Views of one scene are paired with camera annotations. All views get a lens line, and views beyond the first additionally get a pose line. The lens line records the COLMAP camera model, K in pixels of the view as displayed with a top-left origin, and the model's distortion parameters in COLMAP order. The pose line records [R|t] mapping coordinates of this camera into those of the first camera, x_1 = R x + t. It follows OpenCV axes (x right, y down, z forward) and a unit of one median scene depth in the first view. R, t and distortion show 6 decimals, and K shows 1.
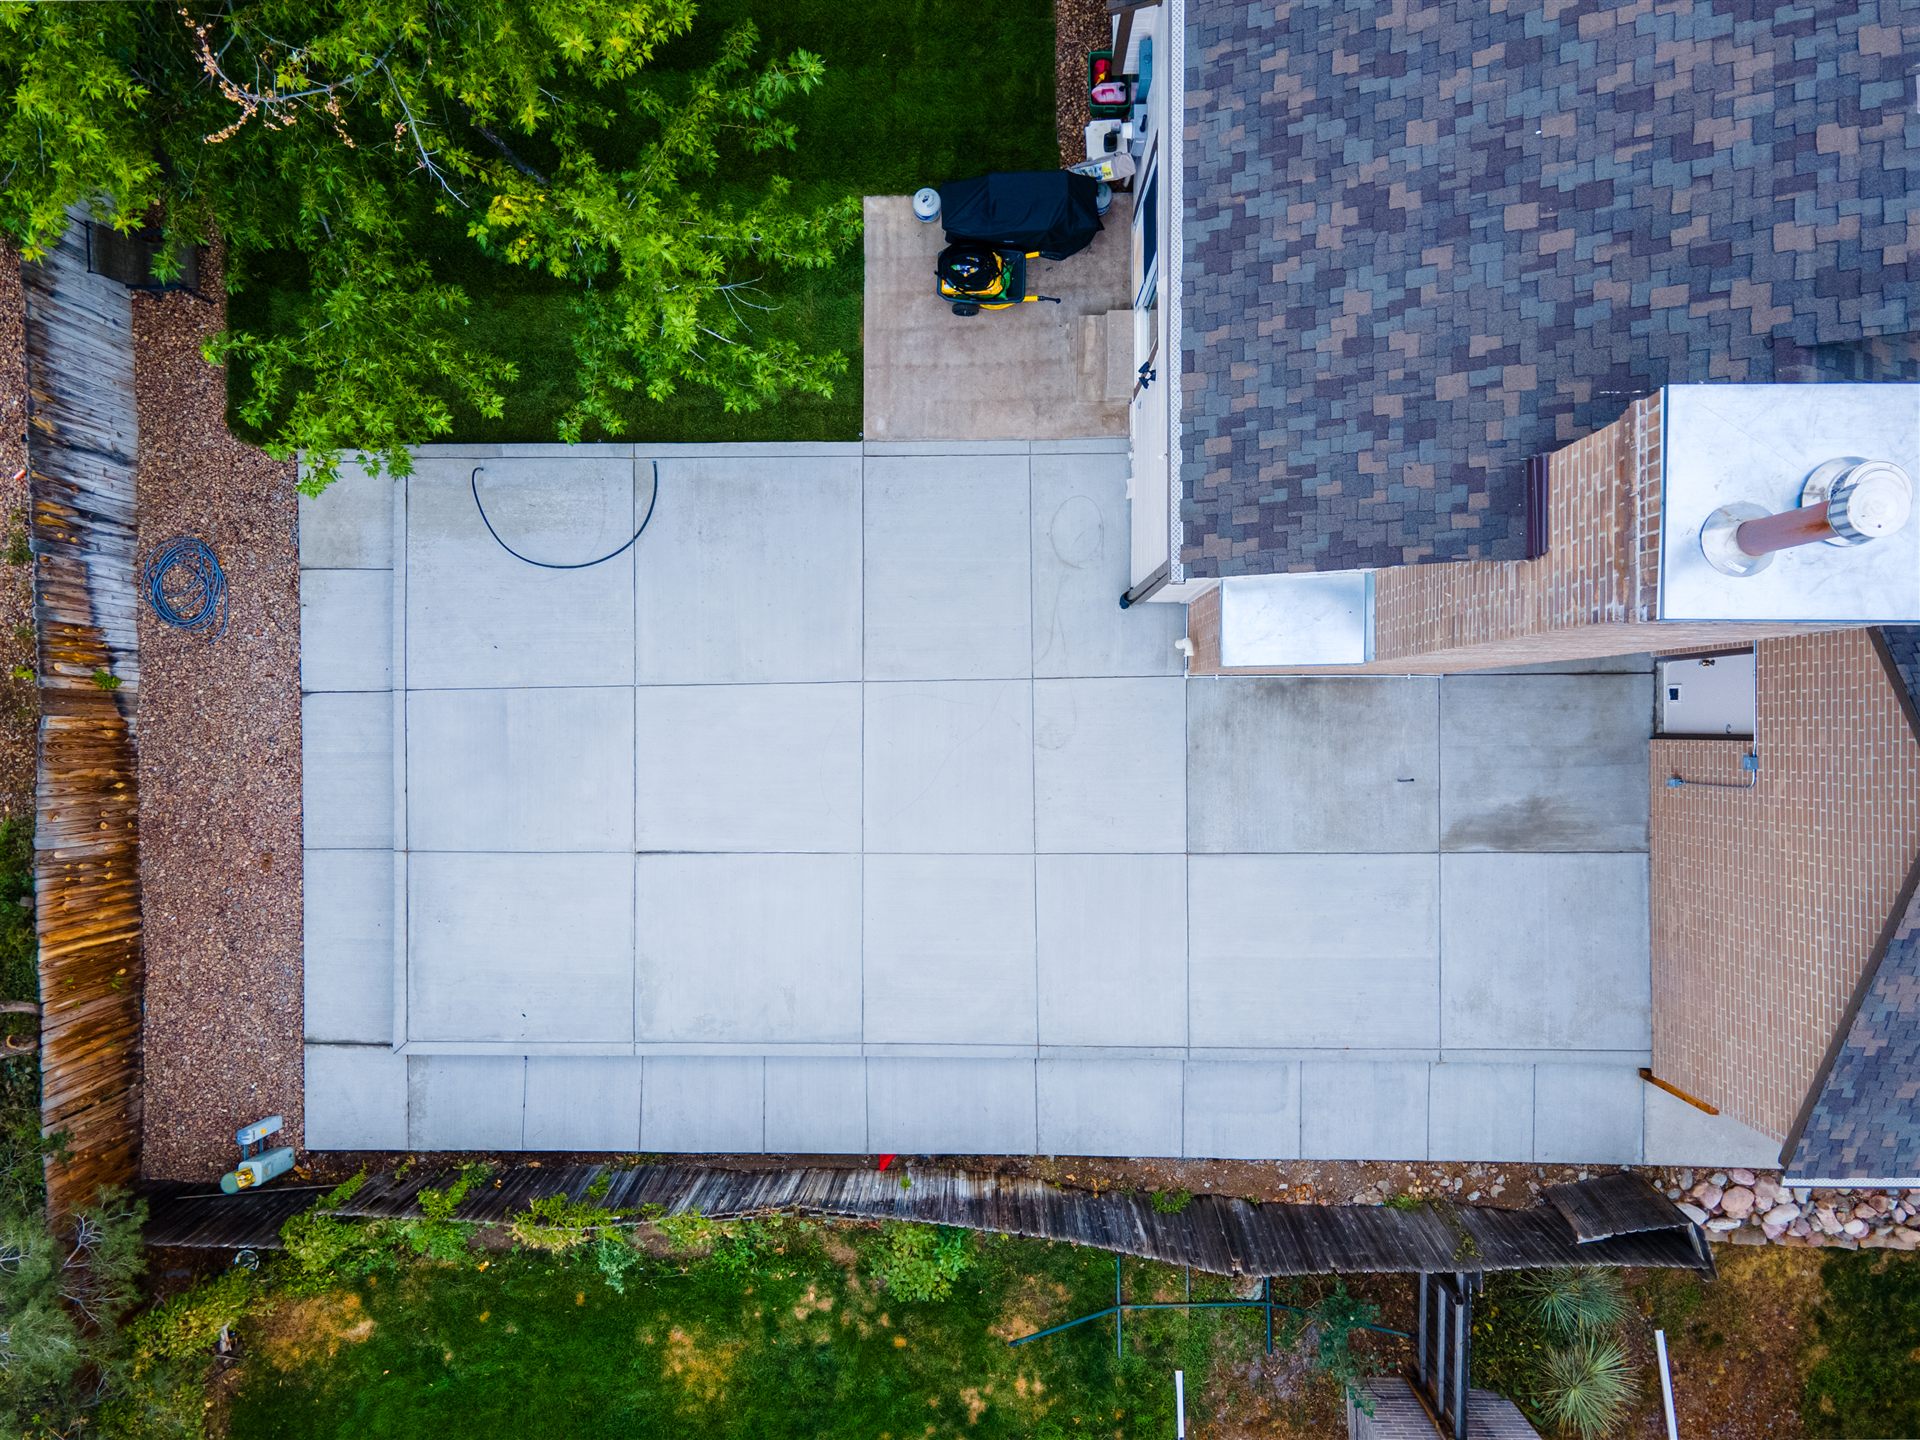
lens RADIAL K [[1463.9, 0, 1014.7], [0, 1463.9, 722.5], [0, 0, 1]] dist [0.053616, 0.002366]
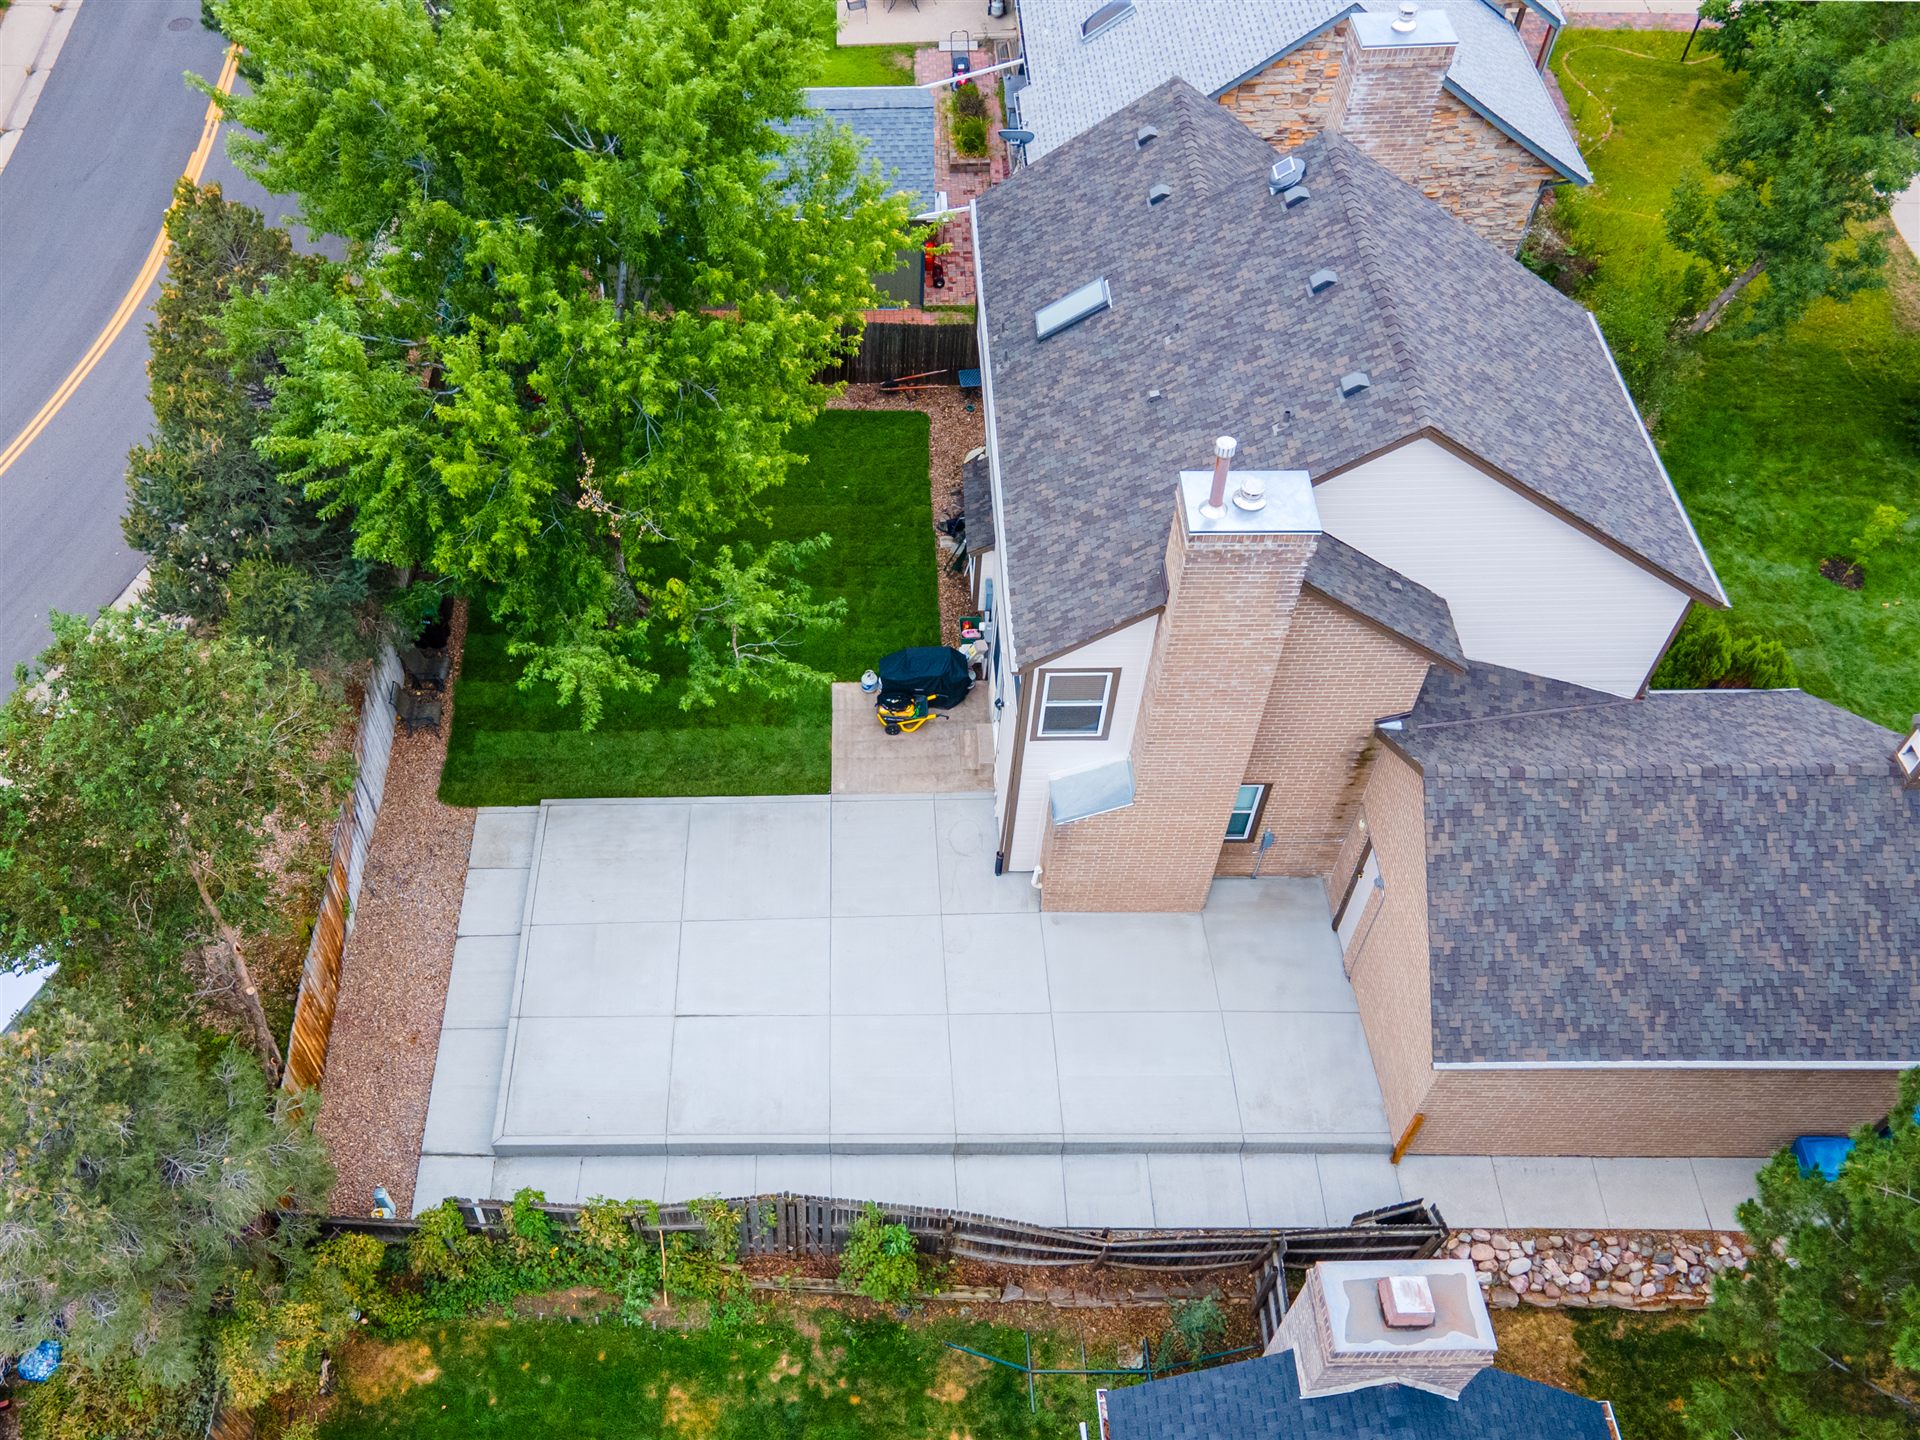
lens RADIAL K [[1660.6, 0, 960.0], [0, 1660.6, 720.0], [0, 0, 1]] dist [0.126274, -0.173069]
pose [[0.998381, -0.016300, 0.054501, -0.059668], [0.047416, 0.767759, -0.638982, 0.919742], [-0.031428, 0.640532, 0.767288, -0.464111]]
